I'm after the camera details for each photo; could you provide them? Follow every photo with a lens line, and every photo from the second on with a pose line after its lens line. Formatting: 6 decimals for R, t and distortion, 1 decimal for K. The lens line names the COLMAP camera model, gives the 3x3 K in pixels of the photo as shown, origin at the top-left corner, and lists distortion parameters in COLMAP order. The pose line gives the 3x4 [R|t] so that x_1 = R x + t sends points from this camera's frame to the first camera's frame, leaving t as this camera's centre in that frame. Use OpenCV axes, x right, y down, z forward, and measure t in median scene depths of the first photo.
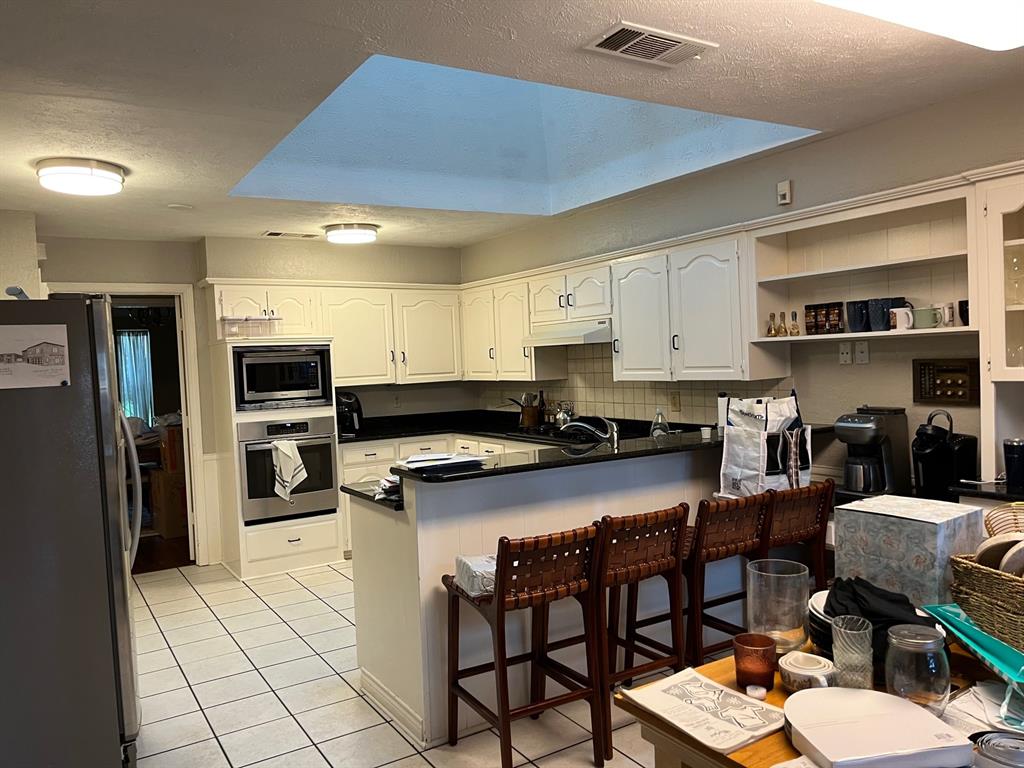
lens RADIAL K [[774.2, 0, 514.9], [0, 774.2, 390.5], [0, 0, 1]] dist [0.057990, -0.082050]
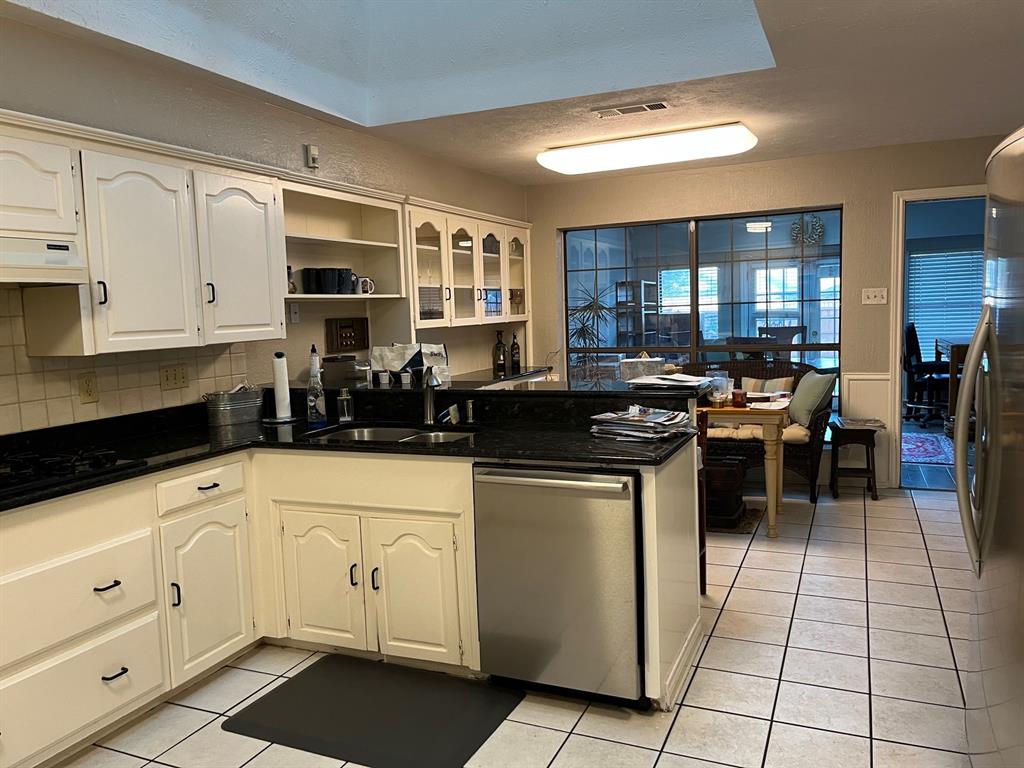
lens RADIAL K [[774.2, 0, 514.9], [0, 774.2, 390.5], [0, 0, 1]] dist [0.057990, -0.082050]
pose [[-0.560244, -0.024311, 0.827971, -0.735660], [0.095546, 0.991001, 0.093749, -0.014359], [-0.822799, 0.131631, -0.552879, 1.500987]]
